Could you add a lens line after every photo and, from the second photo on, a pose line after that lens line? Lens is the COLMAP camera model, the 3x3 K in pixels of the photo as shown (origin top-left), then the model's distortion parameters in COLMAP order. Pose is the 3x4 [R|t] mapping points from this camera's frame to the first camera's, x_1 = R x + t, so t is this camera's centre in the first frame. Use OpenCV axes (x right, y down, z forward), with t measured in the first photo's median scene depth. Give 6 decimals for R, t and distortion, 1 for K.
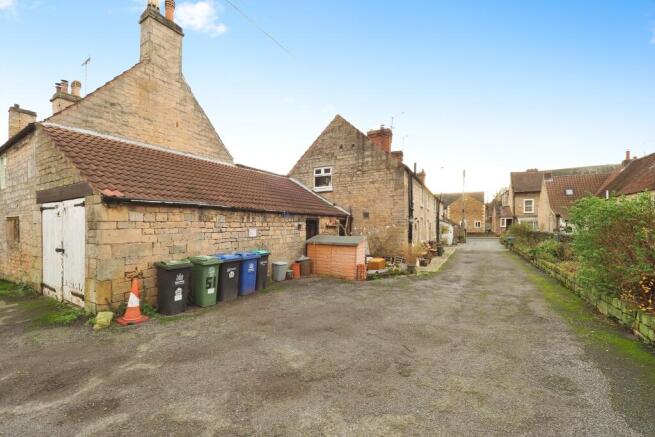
lens RADIAL K [[275.0, 0, 315.0], [0, 275.0, 220.6], [0, 0, 1]] dist [0.000256, 0.000168]
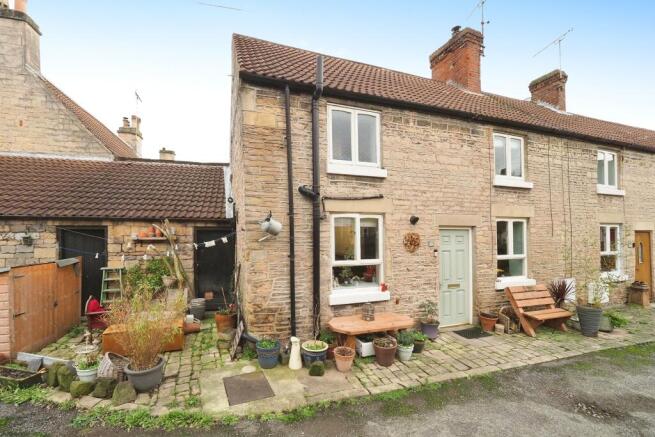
lens RADIAL K [[275.0, 0, 315.0], [0, 275.0, 220.6], [0, 0, 1]] dist [0.000256, 0.000168]
pose [[0.732989, -0.045451, -0.678720, 0.726769], [0.011414, 0.998447, -0.054535, 0.017459], [0.680144, 0.032226, 0.732370, 0.960436]]
